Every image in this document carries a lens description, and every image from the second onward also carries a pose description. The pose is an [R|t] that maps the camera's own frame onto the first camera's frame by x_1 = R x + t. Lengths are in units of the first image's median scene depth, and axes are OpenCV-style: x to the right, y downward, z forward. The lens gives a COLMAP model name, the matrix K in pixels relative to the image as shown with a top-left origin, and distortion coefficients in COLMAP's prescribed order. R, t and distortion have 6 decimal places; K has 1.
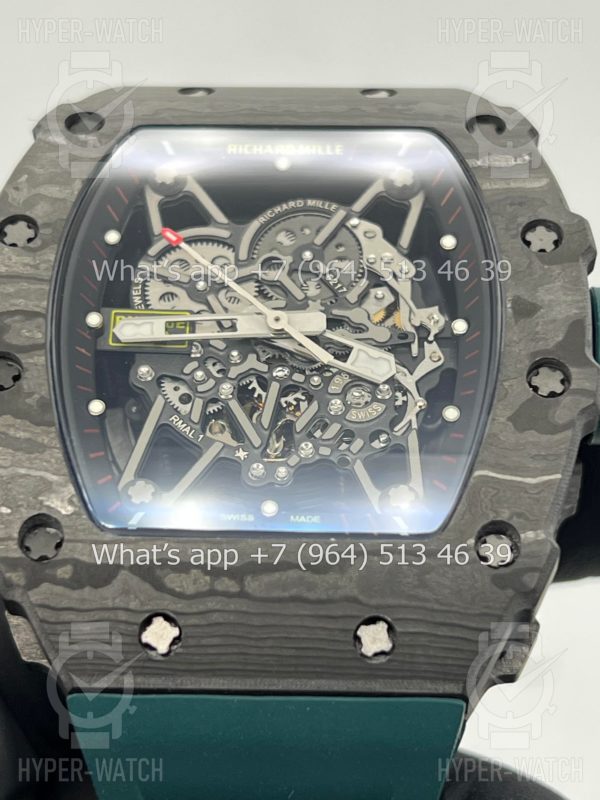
lens RADIAL K [[1924.5, 0, 303.8], [0, 1924.5, 395.3], [0, 0, 1]] dist [0.189343, 0.000000]
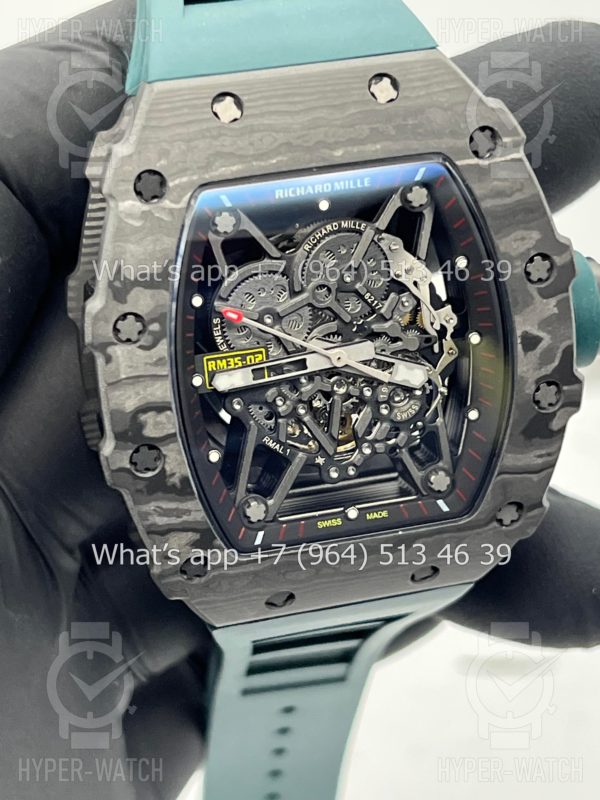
lens RADIAL K [[1924.5, 0, 297.3], [0, 1924.5, 412.4], [0, 0, 1]] dist [0.189343, 0.000000]
pose [[0.961556, -0.178286, 0.208862, -0.310284], [-0.021868, 0.708453, 0.705419, -0.904860], [-0.273735, -0.682867, 0.677319, 0.123755]]
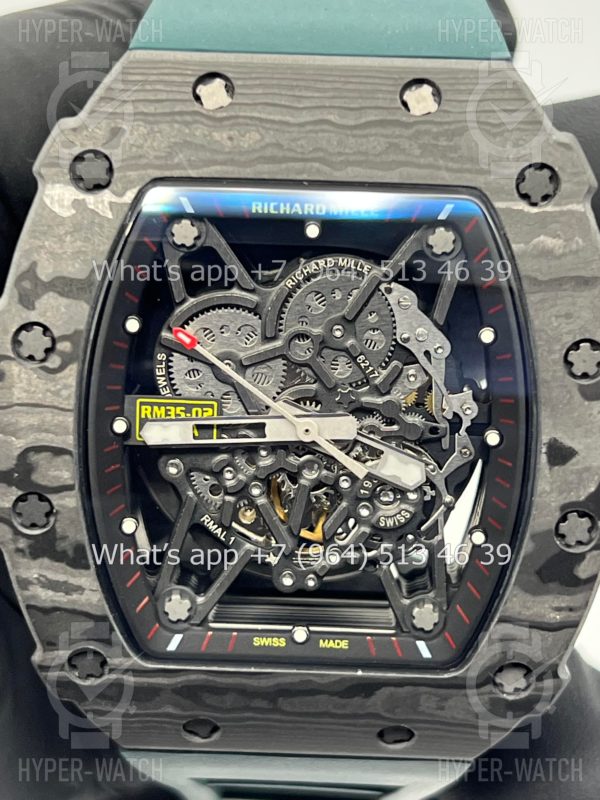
lens RADIAL K [[1924.5, 0, 294.2], [0, 1924.5, 394.3], [0, 0, 1]] dist [0.189343, 0.000000]
pose [[0.999976, 0.005035, -0.004682, -0.015602], [-0.000799, 0.761437, 0.648238, -0.686288], [0.006829, -0.648219, 0.761423, 0.264739]]
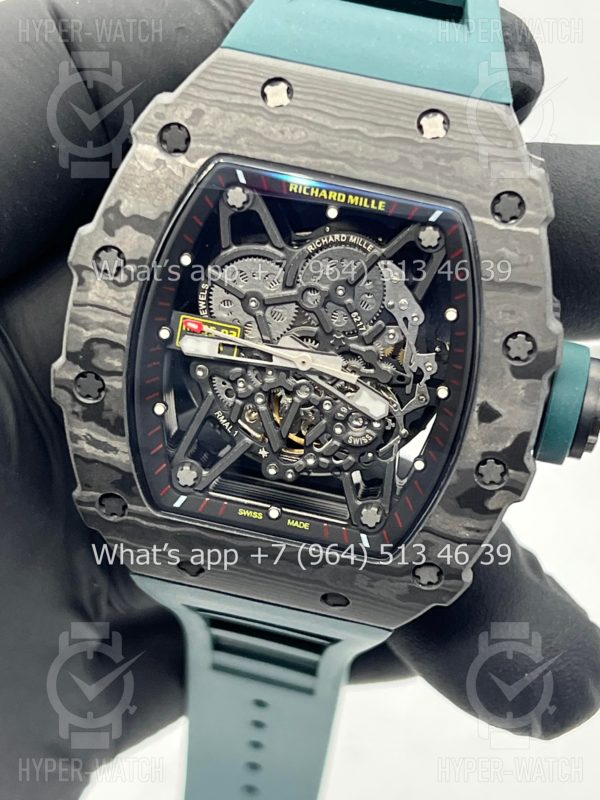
lens RADIAL K [[1924.5, 0, 302.3], [0, 1924.5, 401.4], [0, 0, 1]] dist [0.189343, 0.000000]
pose [[0.981657, 0.181077, -0.059671, 0.066465], [-0.086207, 0.700725, 0.708204, -0.925796], [0.170052, -0.690069, 0.703482, 0.079318]]
